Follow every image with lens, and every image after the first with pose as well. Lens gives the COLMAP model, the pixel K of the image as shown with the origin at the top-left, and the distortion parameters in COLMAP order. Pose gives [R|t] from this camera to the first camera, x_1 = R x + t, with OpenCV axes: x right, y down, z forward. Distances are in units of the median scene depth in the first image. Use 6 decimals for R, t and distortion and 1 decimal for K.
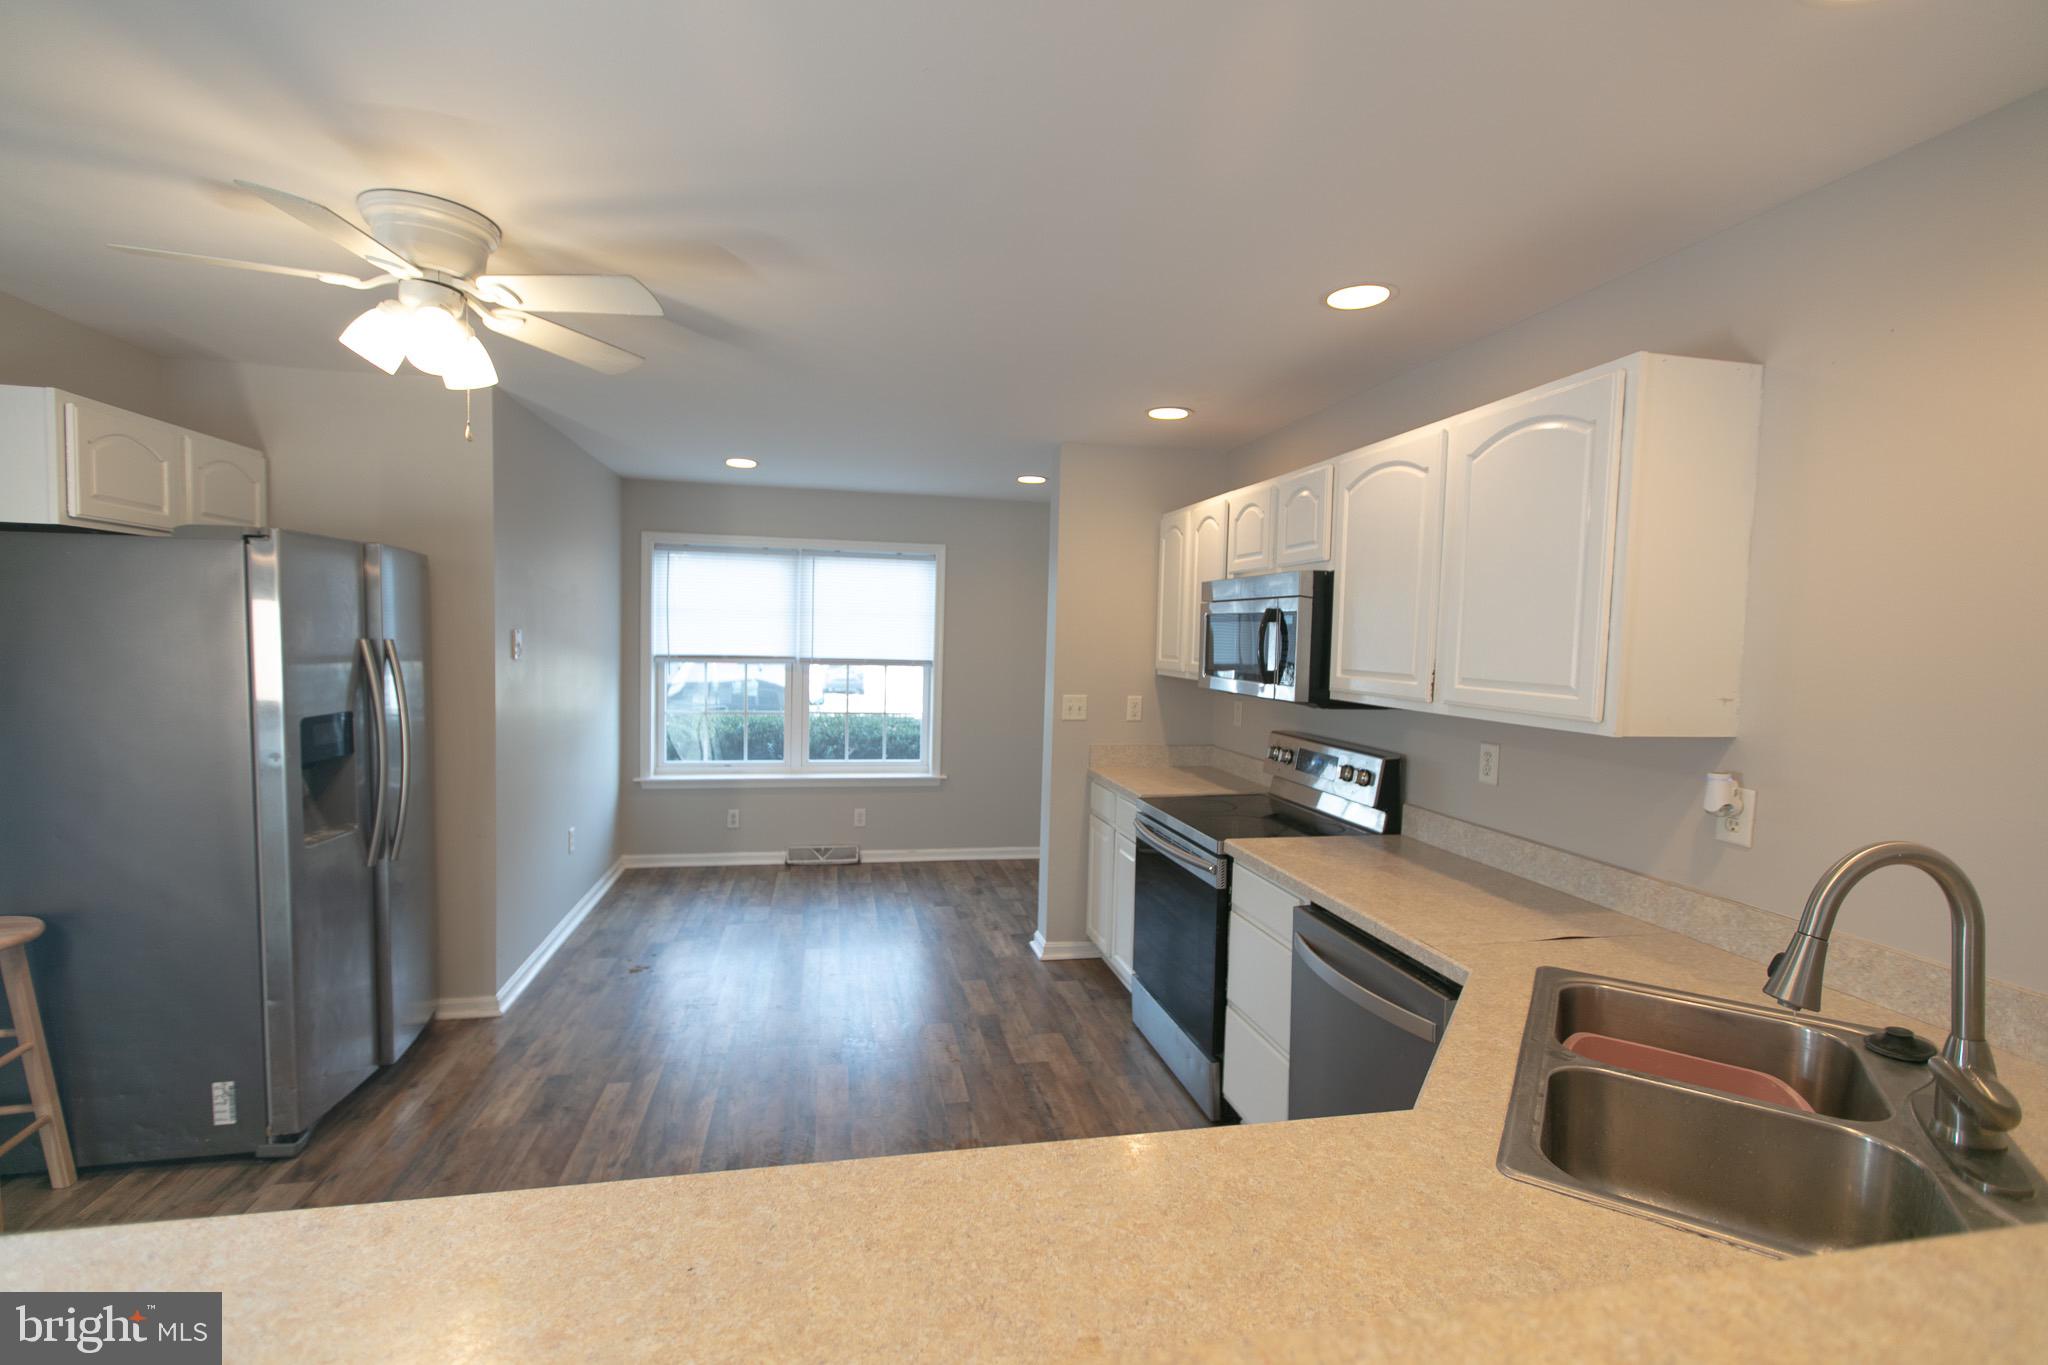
lens RADIAL K [[904.1, 0, 1016.4], [0, 904.1, 680.5], [0, 0, 1]] dist [0.005879, -0.004649]
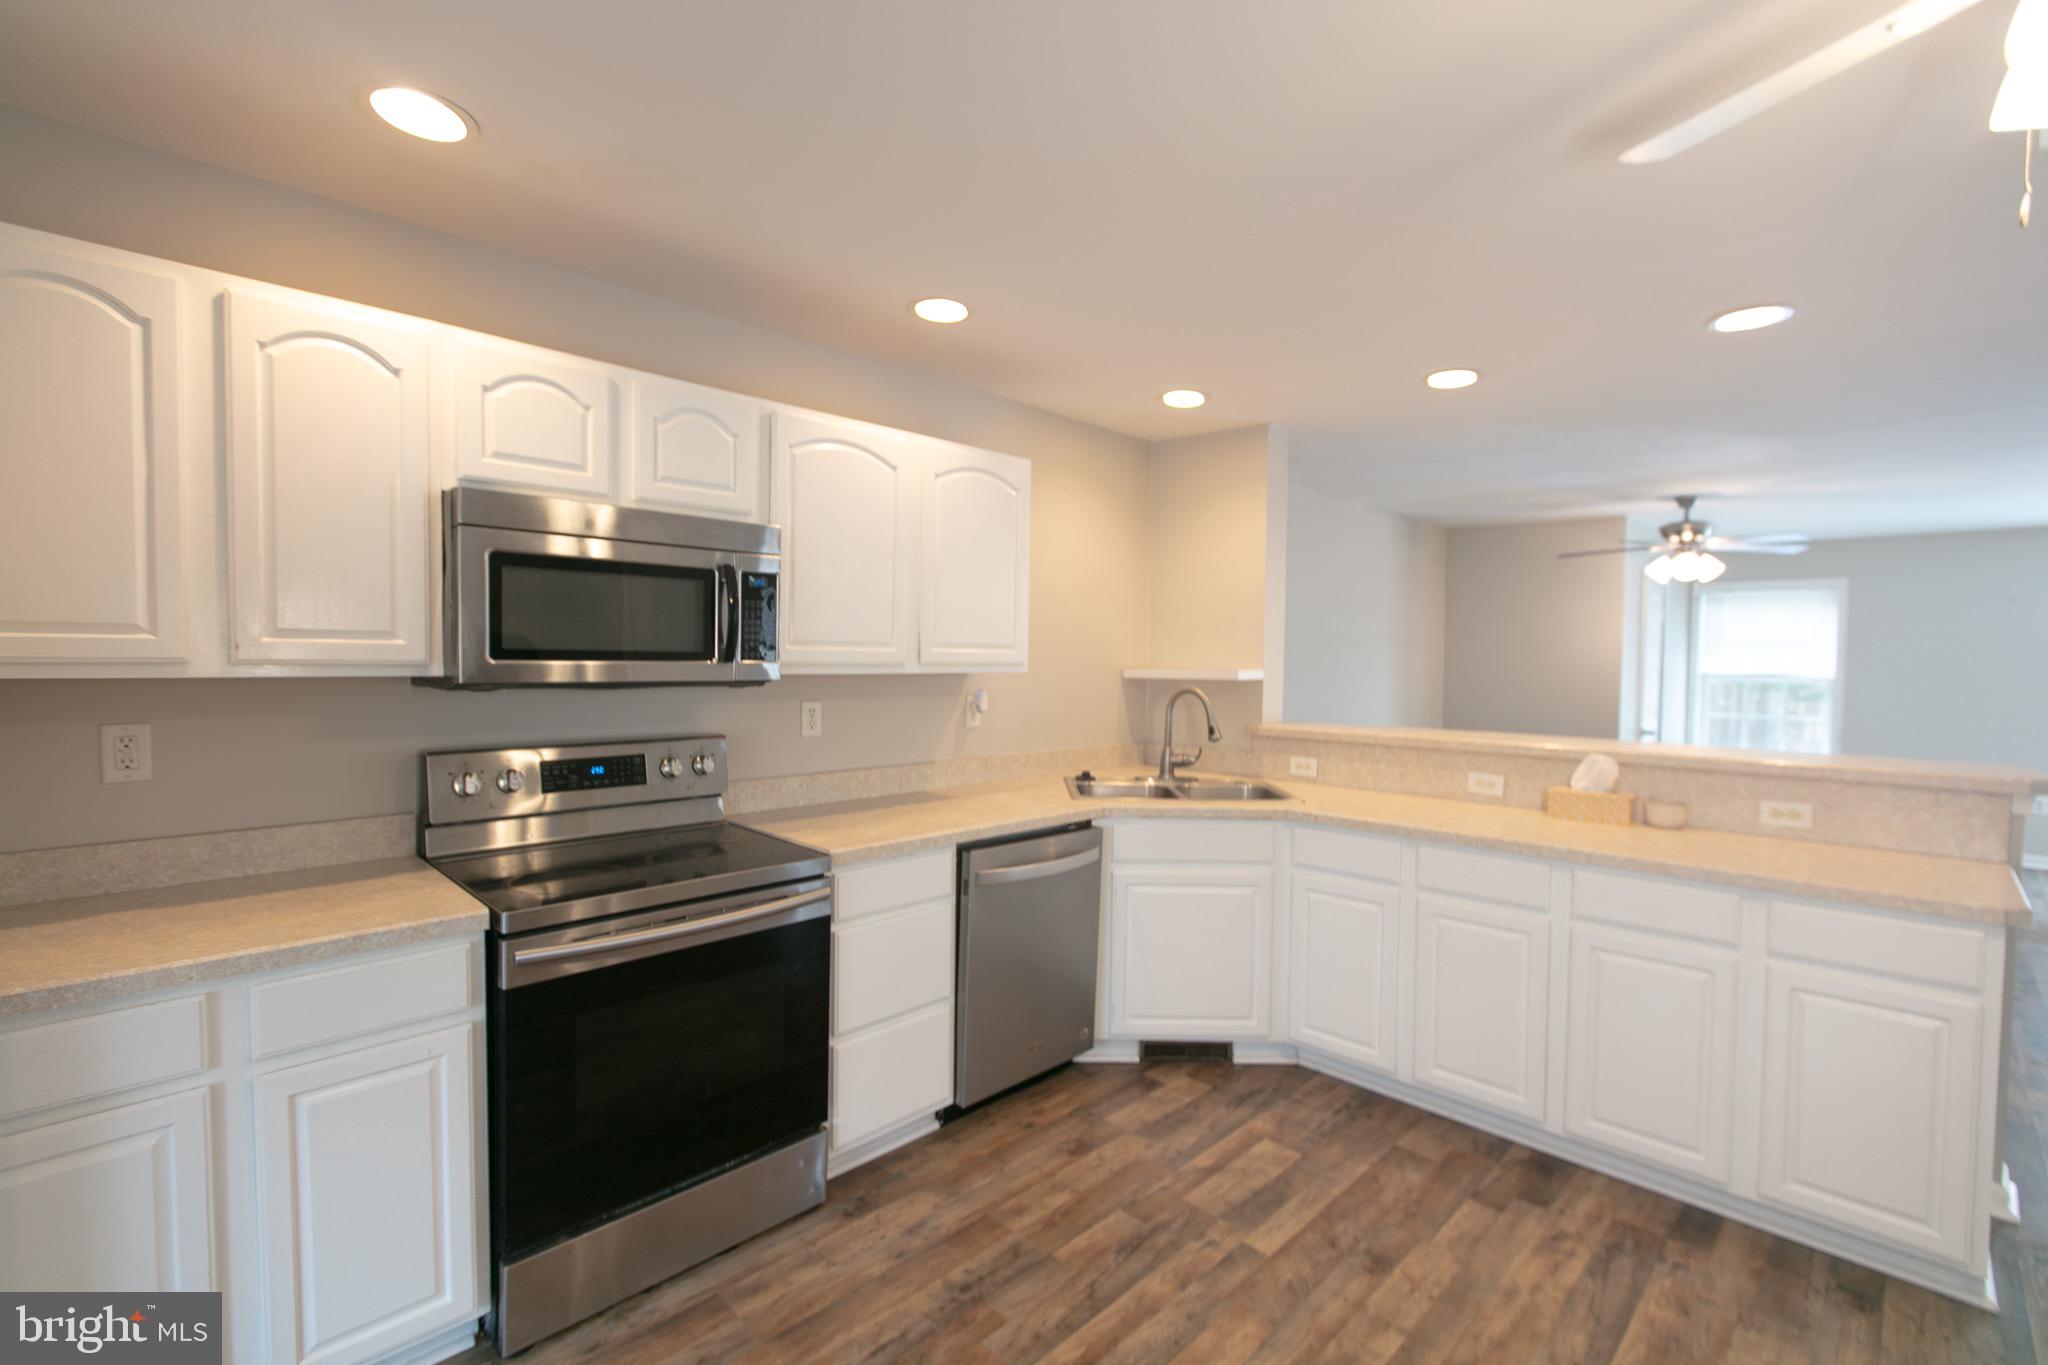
lens RADIAL K [[904.1, 0, 1016.4], [0, 904.1, 680.5], [0, 0, 1]] dist [0.005879, -0.004649]
pose [[-0.546015, -0.058756, 0.835712, -0.352227], [0.014871, 0.996701, 0.079790, -0.027312], [-0.837643, 0.055994, -0.543340, 0.846353]]
